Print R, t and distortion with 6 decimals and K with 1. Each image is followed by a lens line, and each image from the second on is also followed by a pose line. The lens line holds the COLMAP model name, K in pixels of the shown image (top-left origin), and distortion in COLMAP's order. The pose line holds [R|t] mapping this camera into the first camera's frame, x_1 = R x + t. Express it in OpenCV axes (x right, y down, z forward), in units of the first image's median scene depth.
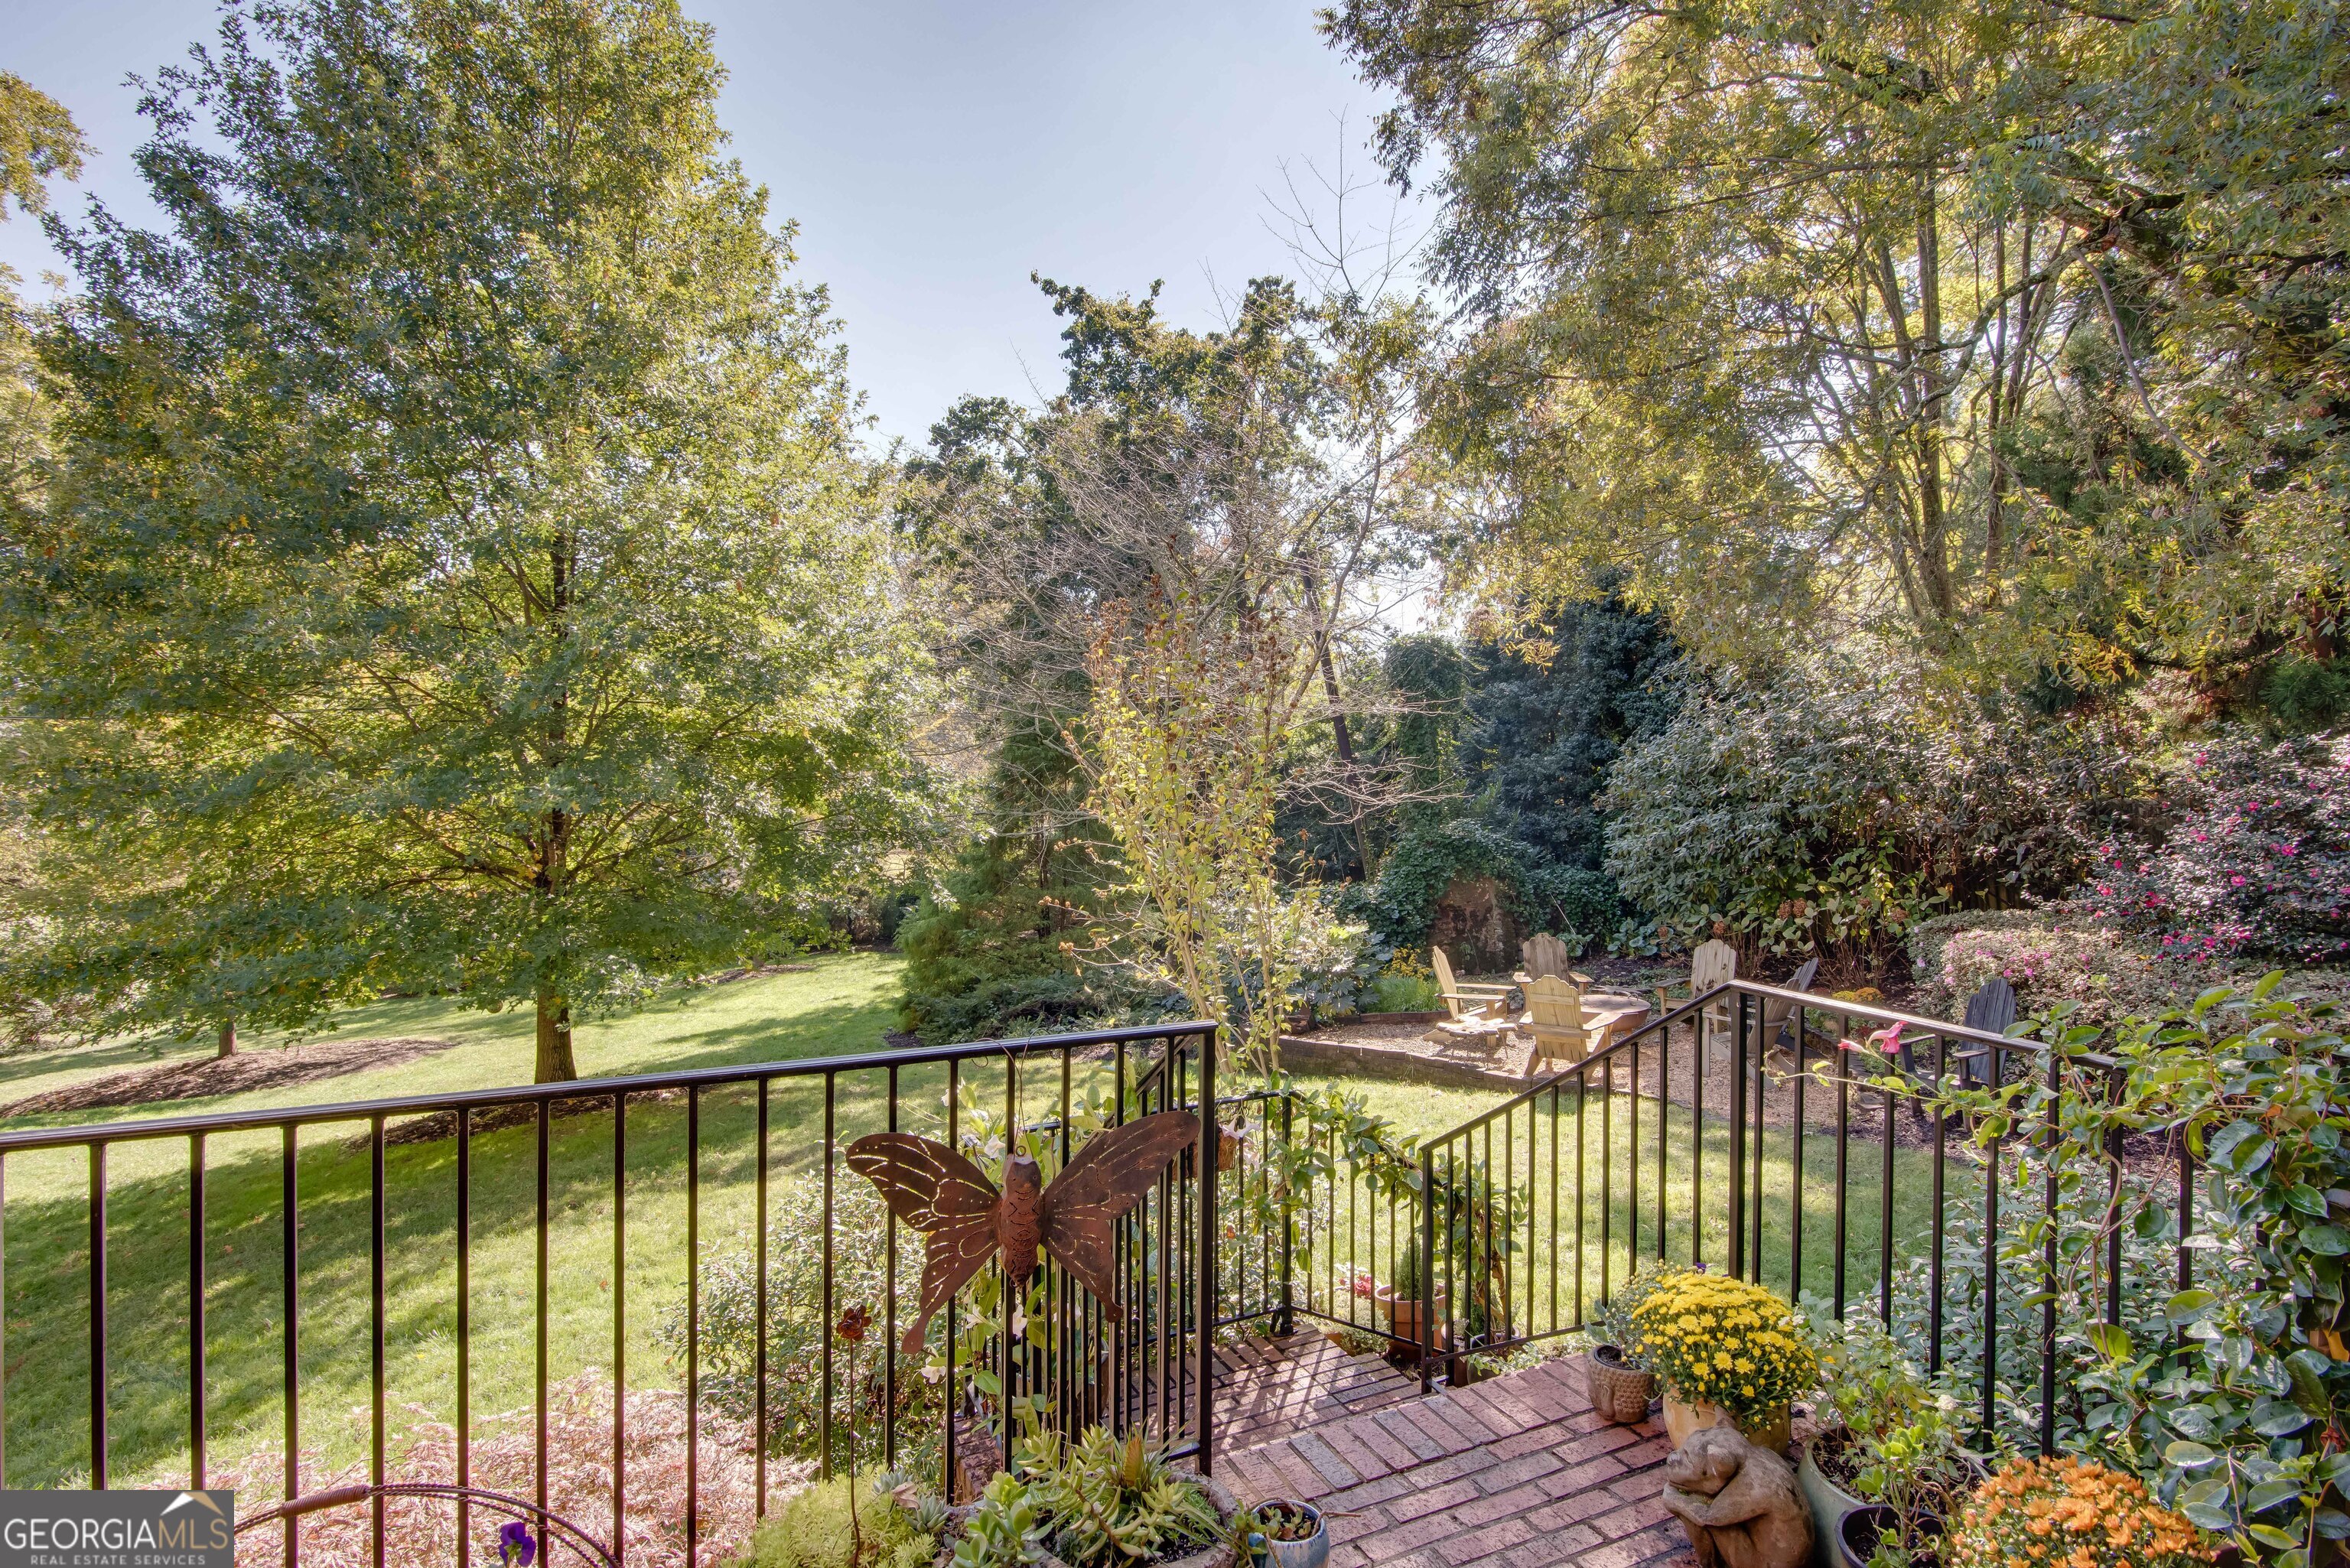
lens RADIAL K [[1202.7, 0, 1175.0], [0, 1202.7, 784.0], [0, 0, 1]] dist [-0.001012, -0.000709]
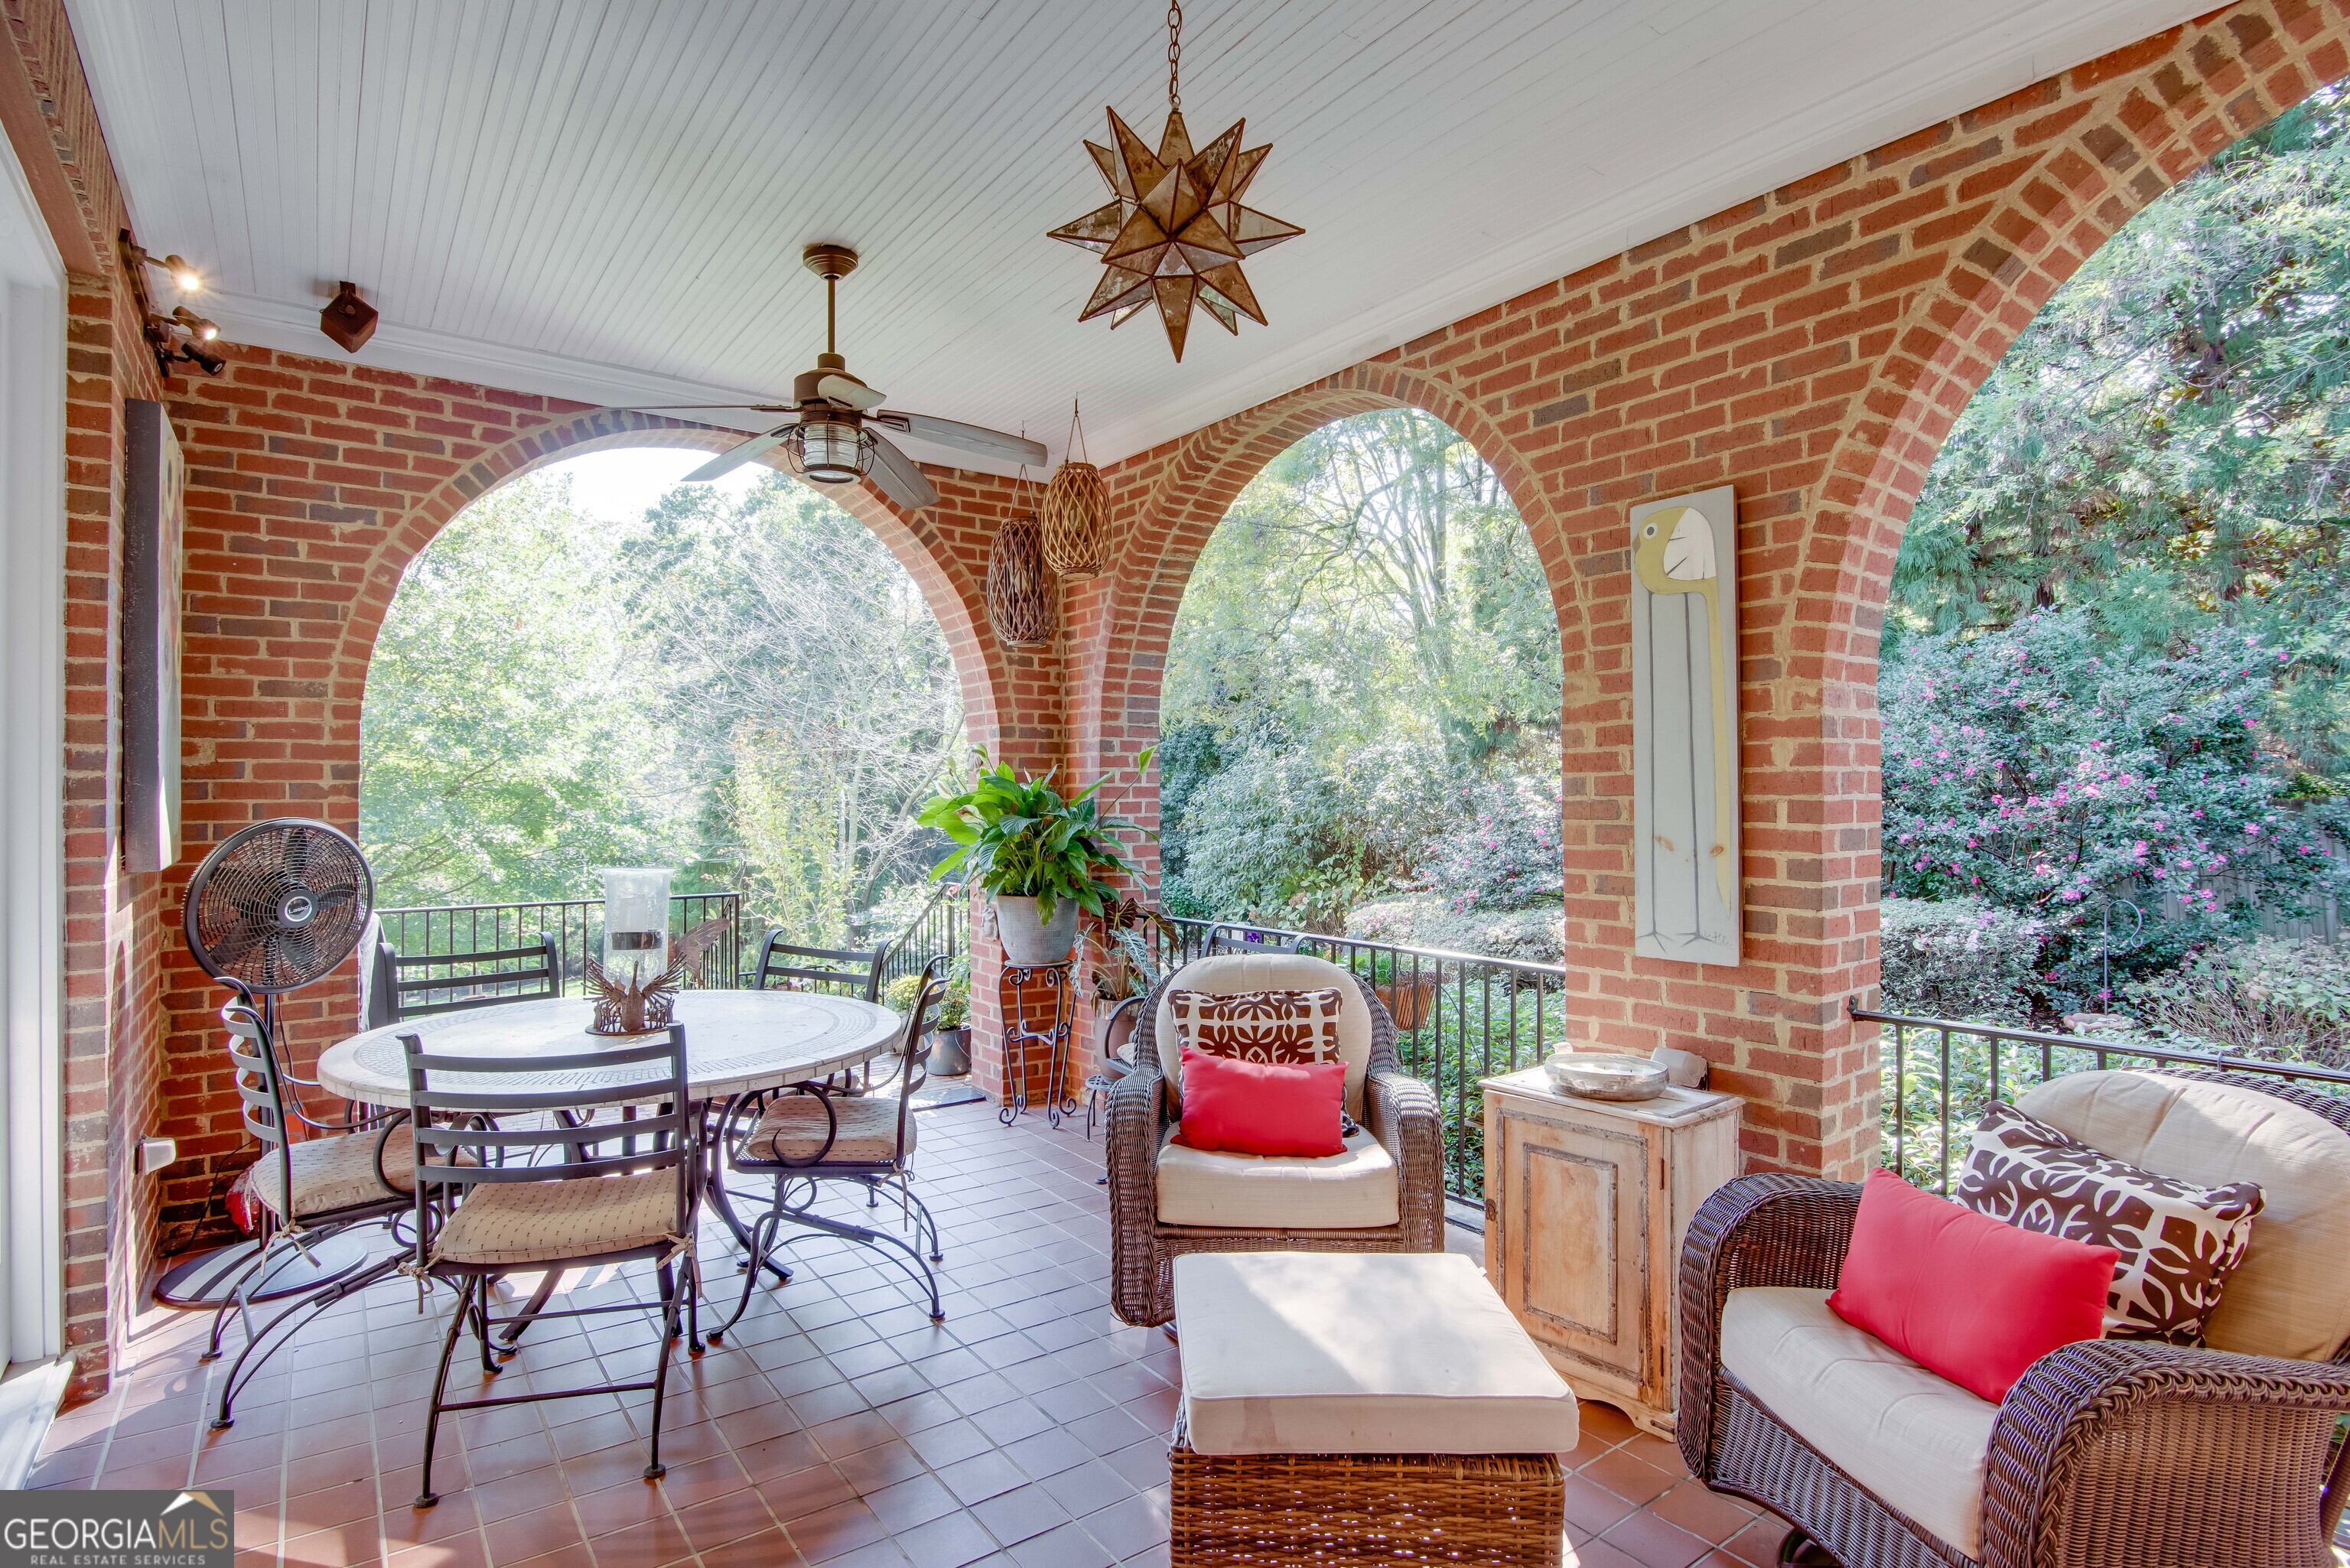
lens RADIAL K [[1281.1, 0, 1175.0], [0, 1281.1, 784.0], [0, 0, 1]] dist [0.000120, -0.000097]
pose [[0.982254, -0.010105, 0.187285, 0.095362], [0.015209, 0.999550, -0.025839, 0.006415], [-0.186939, 0.028229, 0.981966, -0.437997]]
